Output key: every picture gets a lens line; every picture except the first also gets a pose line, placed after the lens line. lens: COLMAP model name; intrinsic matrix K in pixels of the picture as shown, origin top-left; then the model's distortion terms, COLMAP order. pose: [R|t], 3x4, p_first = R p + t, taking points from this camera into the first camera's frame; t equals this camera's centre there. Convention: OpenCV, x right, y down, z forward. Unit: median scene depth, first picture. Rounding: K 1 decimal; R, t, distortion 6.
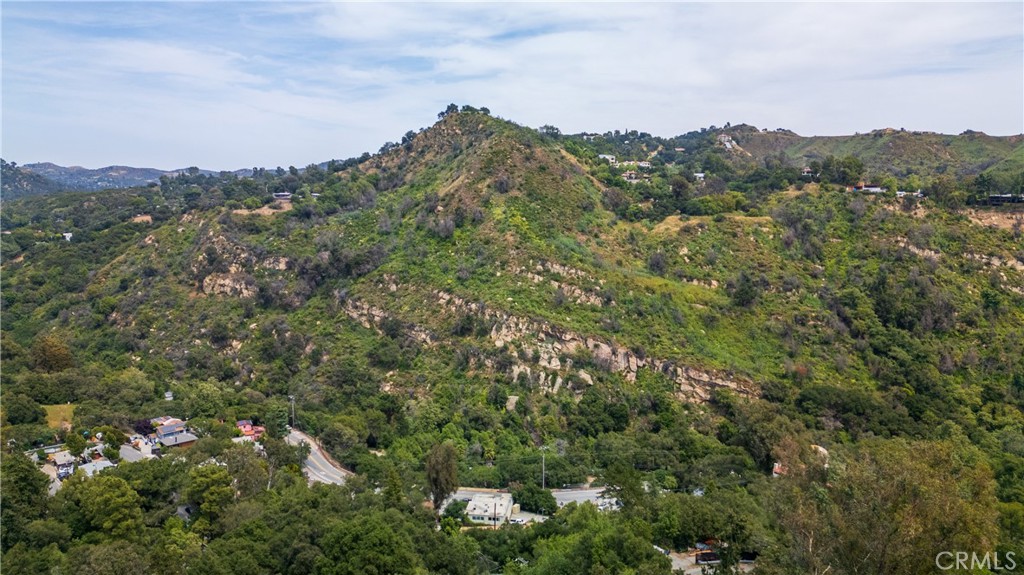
lens RADIAL K [[748.5, 0, 512.8], [0, 748.5, 250.9], [0, 0, 1]] dist [0.037667, -0.001544]
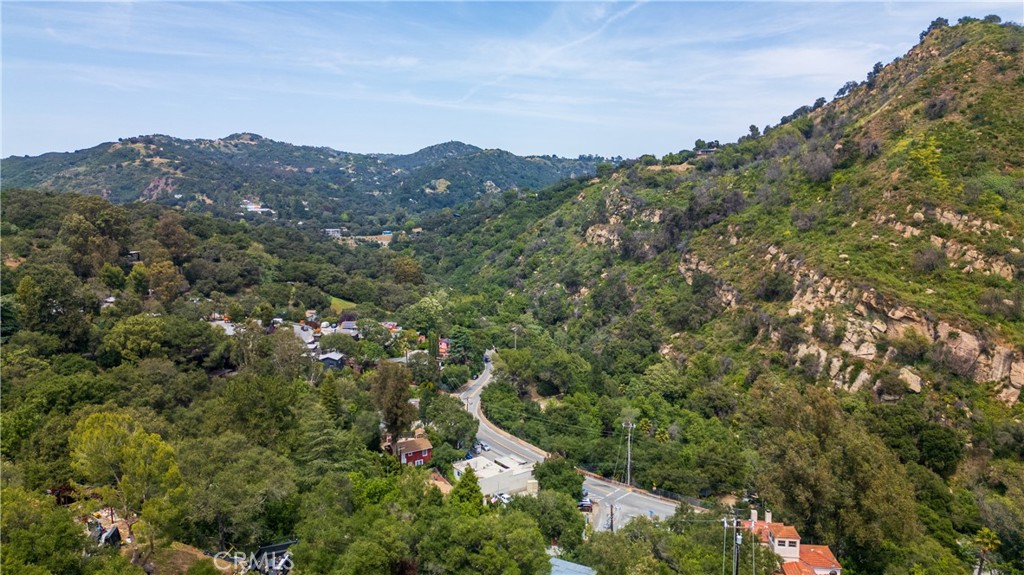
lens RADIAL K [[712.2, 0, 512.0], [0, 712.2, 287.5], [0, 0, 1]] dist [0.084872, -0.098491]
pose [[0.678332, 0.090038, -0.729218, 0.270249], [-0.053086, 0.995875, 0.073581, 0.058596], [0.732836, -0.011201, 0.680313, 0.308190]]
